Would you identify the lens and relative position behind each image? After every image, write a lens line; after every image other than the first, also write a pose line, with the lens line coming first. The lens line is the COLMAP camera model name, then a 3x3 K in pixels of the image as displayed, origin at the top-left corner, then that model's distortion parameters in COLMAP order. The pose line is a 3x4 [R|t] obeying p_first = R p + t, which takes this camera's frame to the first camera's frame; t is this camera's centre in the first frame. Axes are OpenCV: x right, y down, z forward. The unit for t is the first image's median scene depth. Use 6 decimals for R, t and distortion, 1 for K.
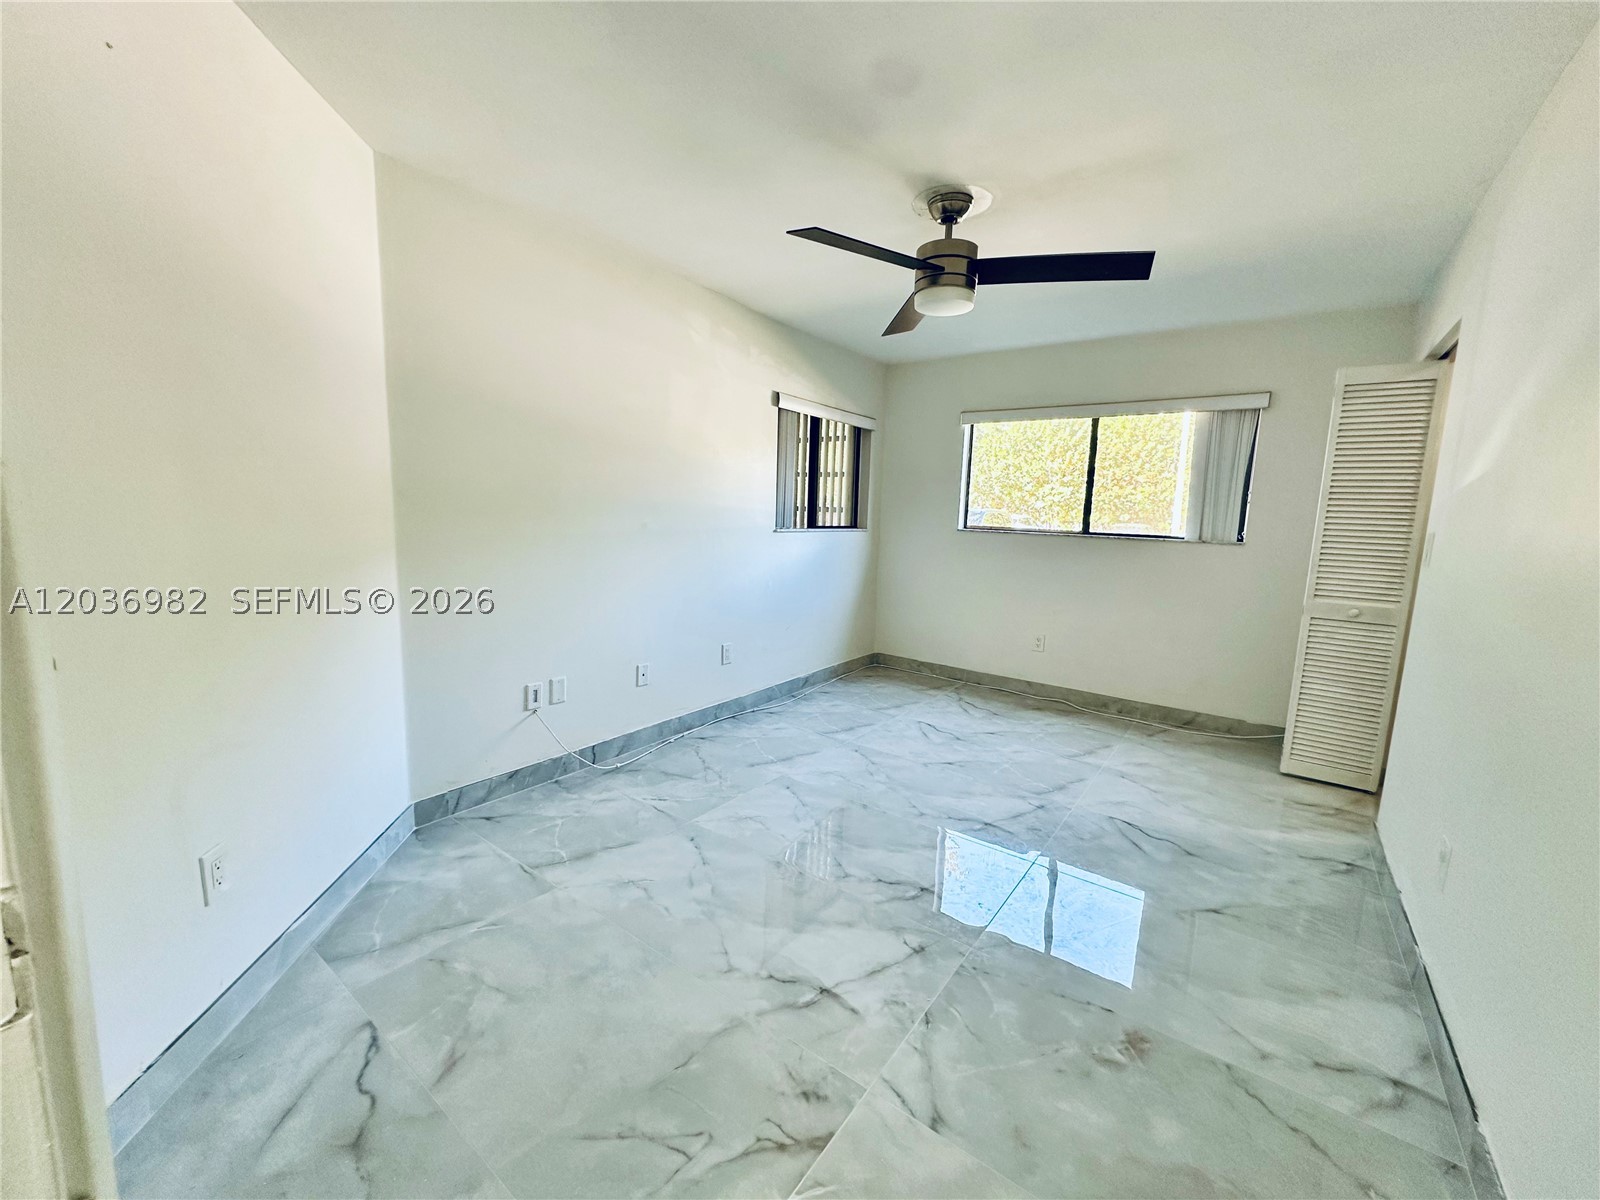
lens RADIAL K [[636.2, 0, 801.8], [0, 636.2, 600.3], [0, 0, 1]] dist [-0.000211, 0.000035]
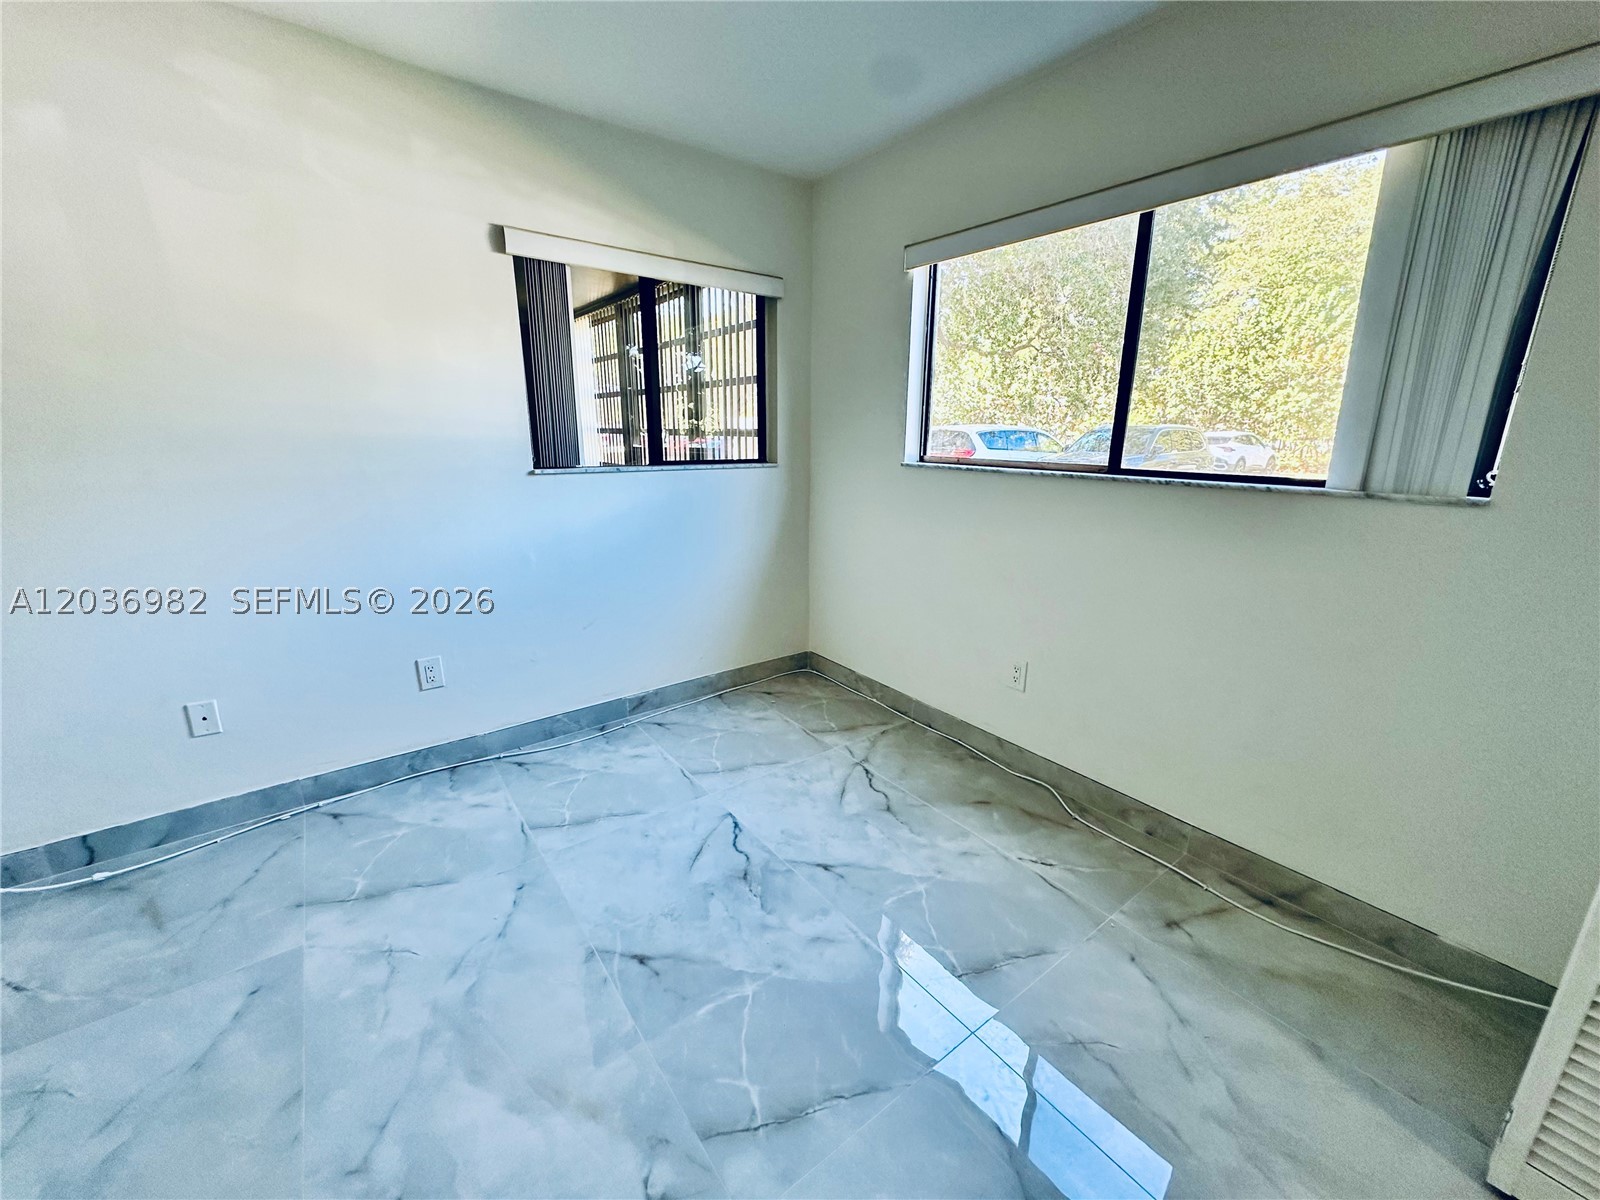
lens RADIAL K [[636.2, 0, 801.8], [0, 636.2, 600.3], [0, 0, 1]] dist [-0.000211, 0.000035]
pose [[0.958671, 0.049269, -0.280219, 0.411325], [-0.016820, 0.992984, 0.117046, -0.068355], [0.284019, -0.107495, 0.952774, 0.516554]]
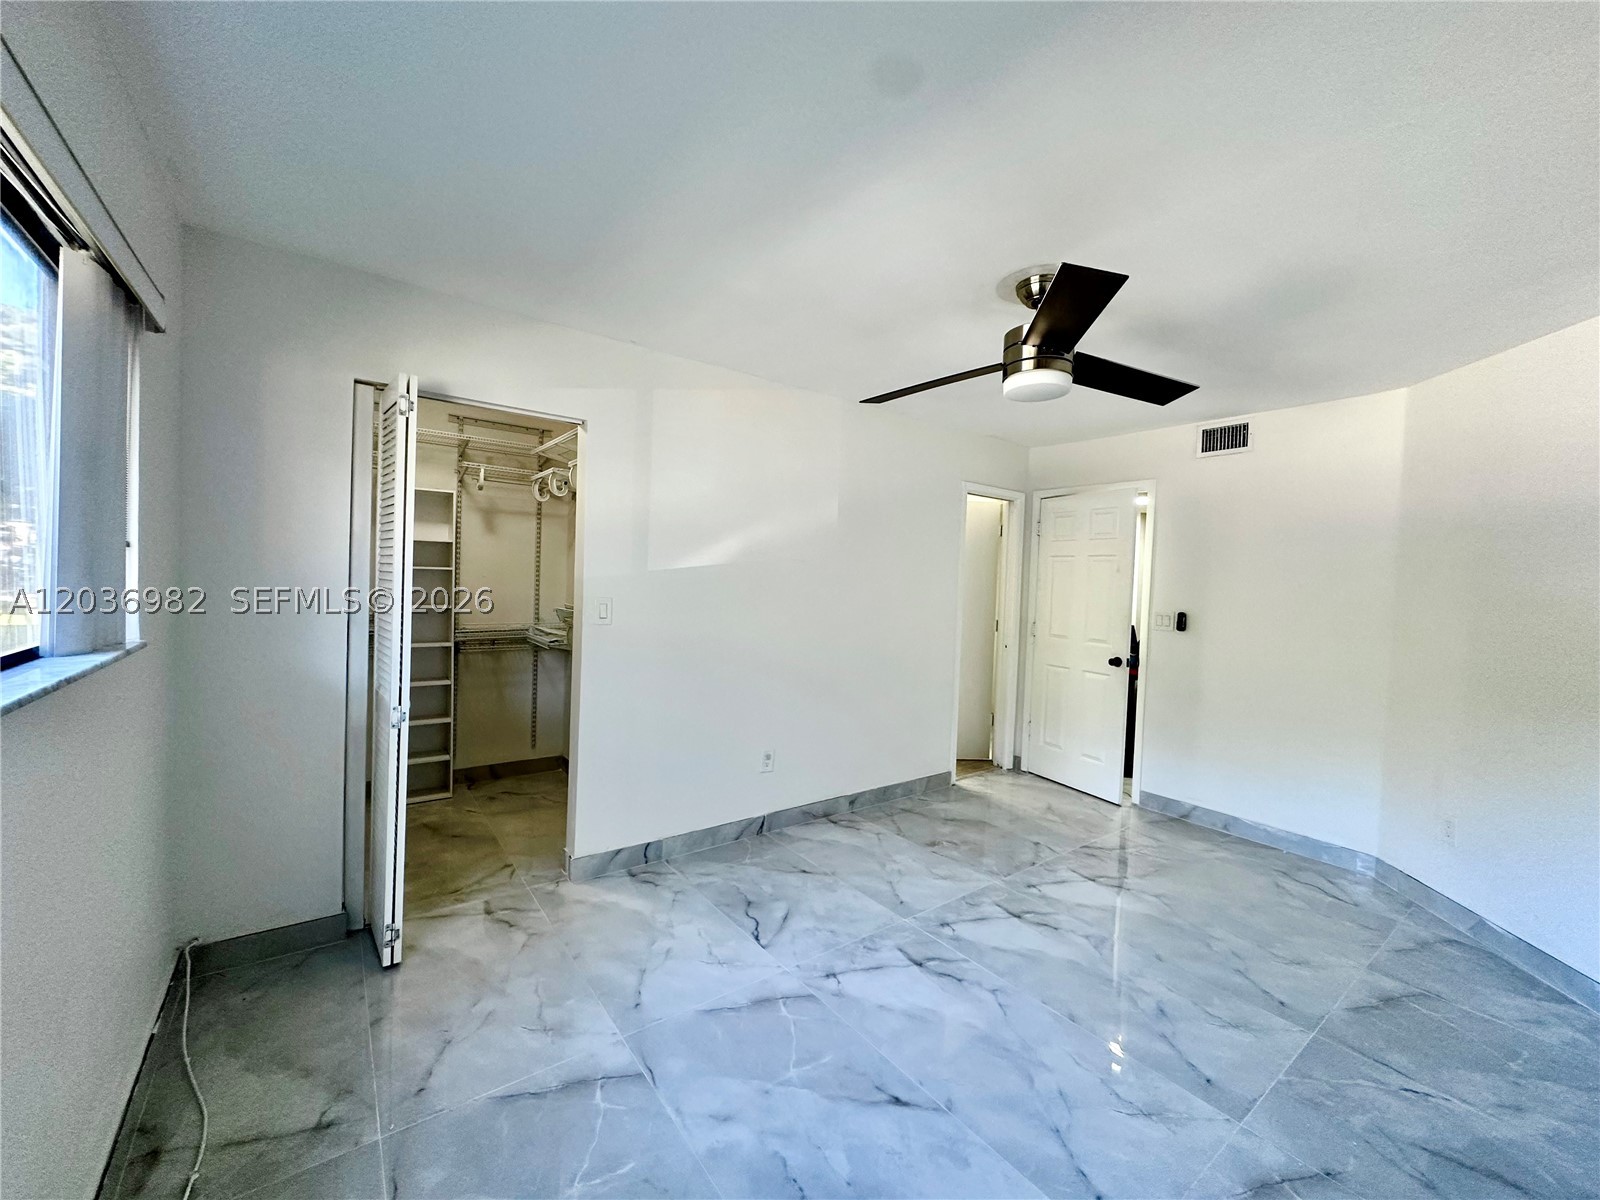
lens RADIAL K [[636.2, 0, 801.8], [0, 636.2, 600.3], [0, 0, 1]] dist [-0.000211, 0.000035]
pose [[-0.956754, -0.075430, 0.280948, 0.166724], [-0.026956, 0.984630, 0.172562, -0.197798], [-0.289647, 0.157526, -0.944082, 1.250583]]
